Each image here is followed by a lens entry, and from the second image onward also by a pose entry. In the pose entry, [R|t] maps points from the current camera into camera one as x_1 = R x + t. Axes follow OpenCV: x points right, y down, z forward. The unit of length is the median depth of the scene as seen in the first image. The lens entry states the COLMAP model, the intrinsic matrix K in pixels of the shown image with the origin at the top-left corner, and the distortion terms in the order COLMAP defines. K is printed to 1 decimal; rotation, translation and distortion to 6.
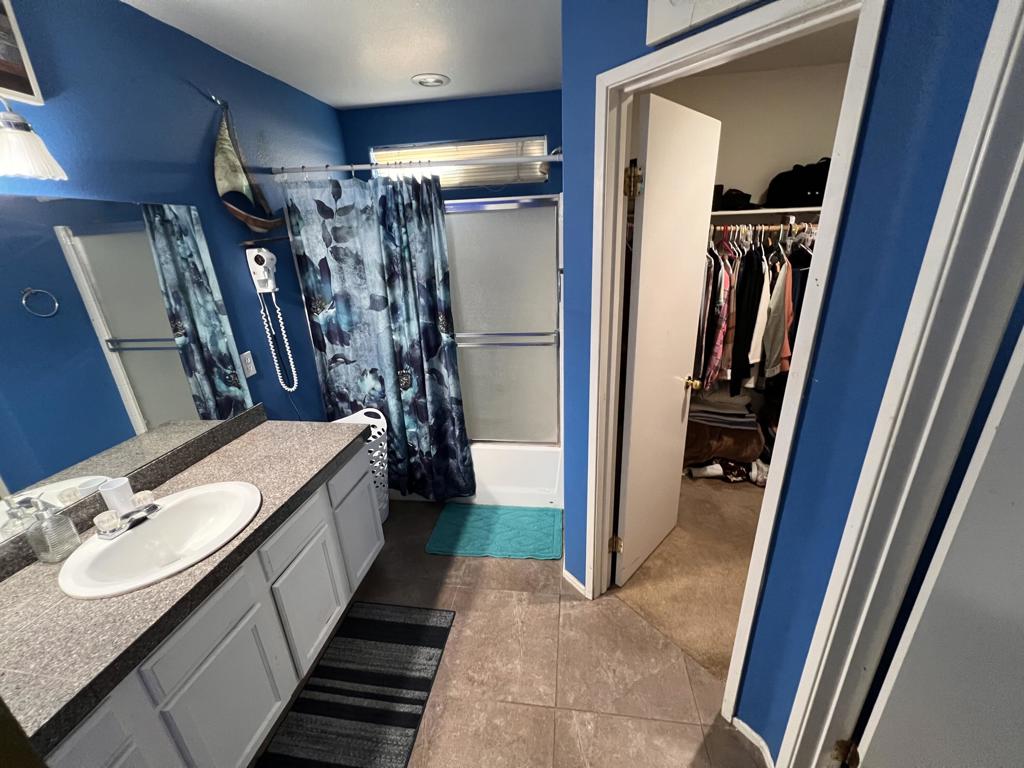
lens RADIAL K [[409.6, 0, 516.1], [0, 409.6, 386.4], [0, 0, 1]] dist [-0.001720, 0.000144]
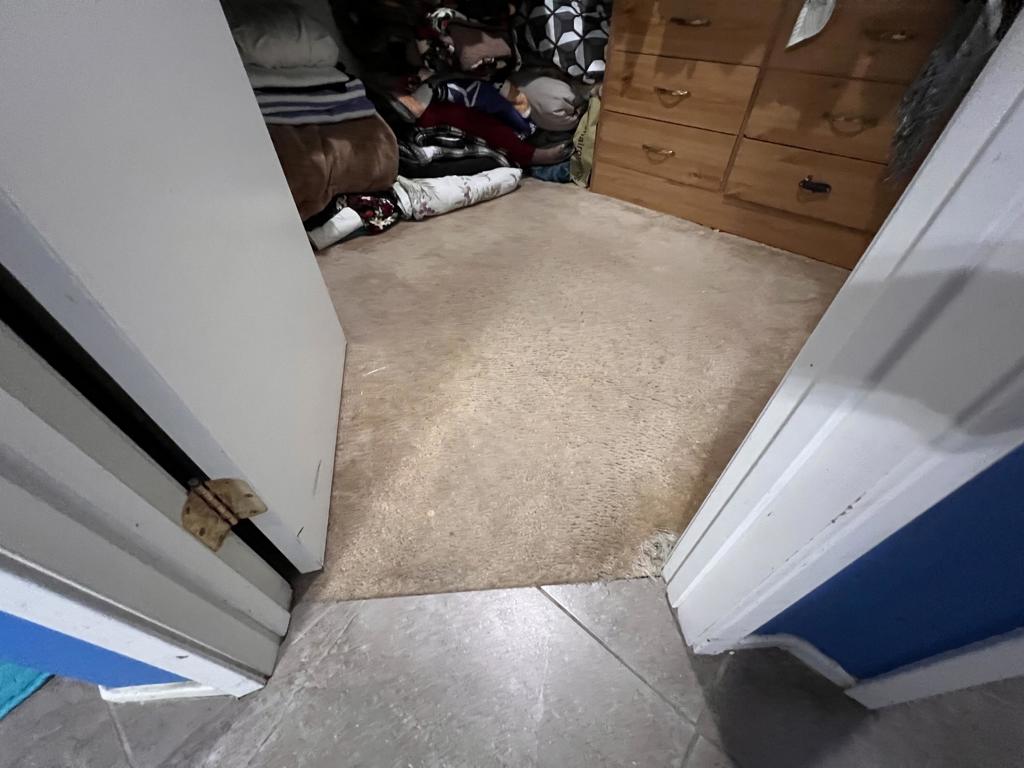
lens RADIAL K [[412.4, 0, 516.1], [0, 412.4, 383.3], [0, 0, 1]] dist [-0.000165, 0.000046]
pose [[0.548449, -0.566247, 0.615279, 0.162459], [0.264633, 0.815536, 0.514656, 0.166351], [-0.793204, -0.119439, 0.597128, 0.500742]]
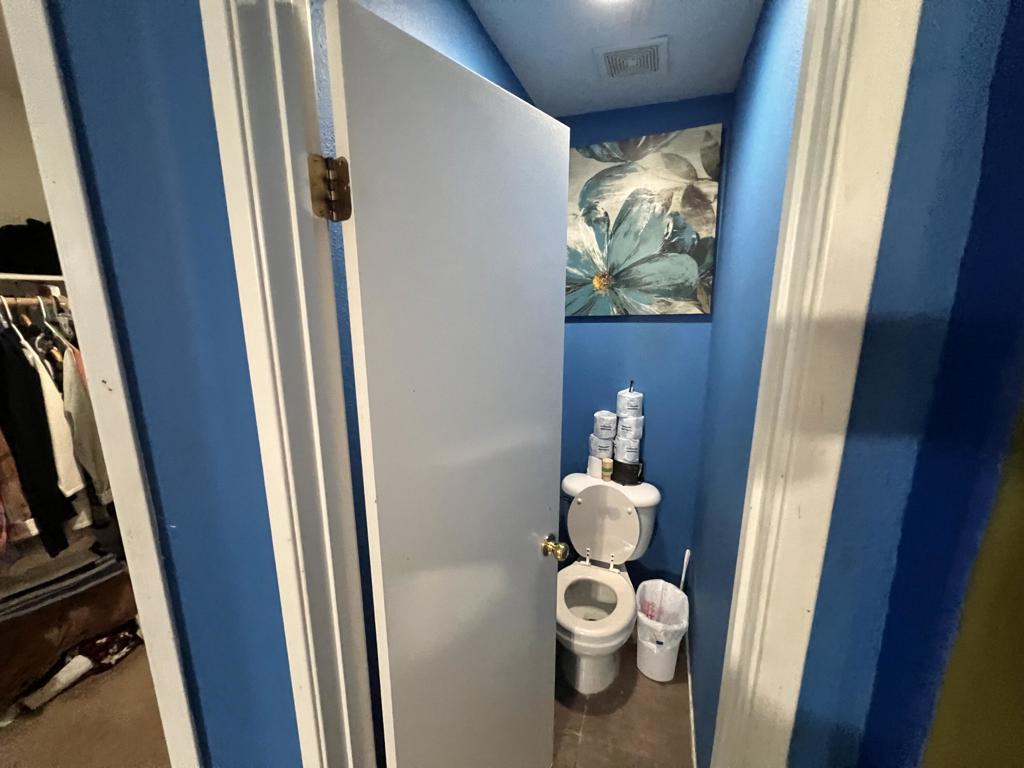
lens RADIAL K [[409.6, 0, 515.0], [0, 409.6, 384.0], [0, 0, 1]] dist [-0.001720, 0.000144]
pose [[0.202606, -0.162179, 0.965738, 0.094277], [0.332097, 0.939128, 0.088038, -0.037674], [-0.921229, 0.302882, 0.244132, 0.101877]]
